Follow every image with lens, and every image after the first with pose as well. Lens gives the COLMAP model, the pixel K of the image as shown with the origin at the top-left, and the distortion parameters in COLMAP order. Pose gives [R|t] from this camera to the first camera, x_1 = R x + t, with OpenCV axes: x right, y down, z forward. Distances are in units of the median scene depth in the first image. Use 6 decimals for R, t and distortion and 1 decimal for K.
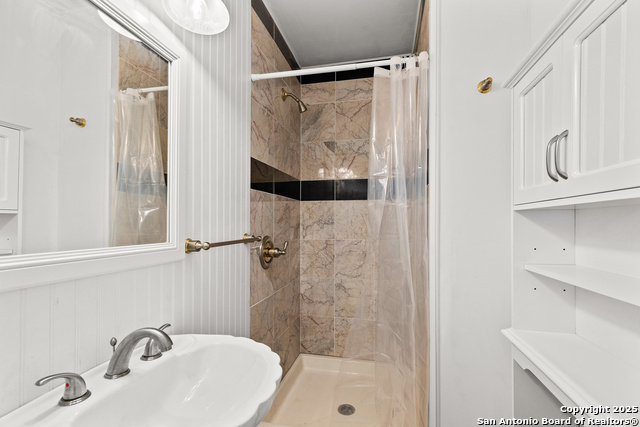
lens RADIAL K [[292.4, 0, 319.7], [0, 292.4, 222.4], [0, 0, 1]] dist [0.005989, -0.000738]
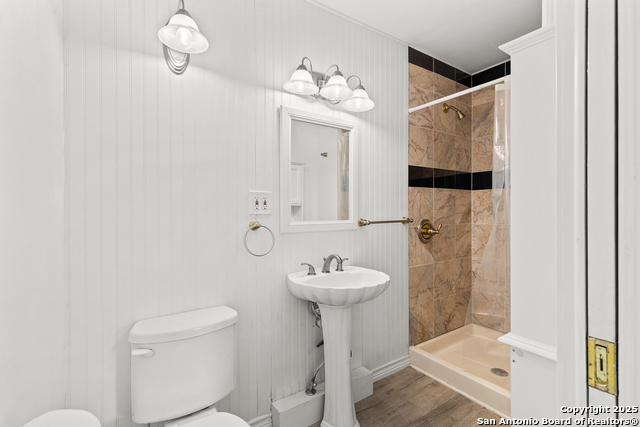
lens RADIAL K [[292.4, 0, 314.9], [0, 292.4, 211.8], [0, 0, 1]] dist [0.005989, -0.000738]
pose [[0.716398, -0.000040, -0.697691, 0.418496], [0.007197, 0.999947, 0.007332, -0.002826], [0.697654, -0.010274, 0.716361, -0.355953]]
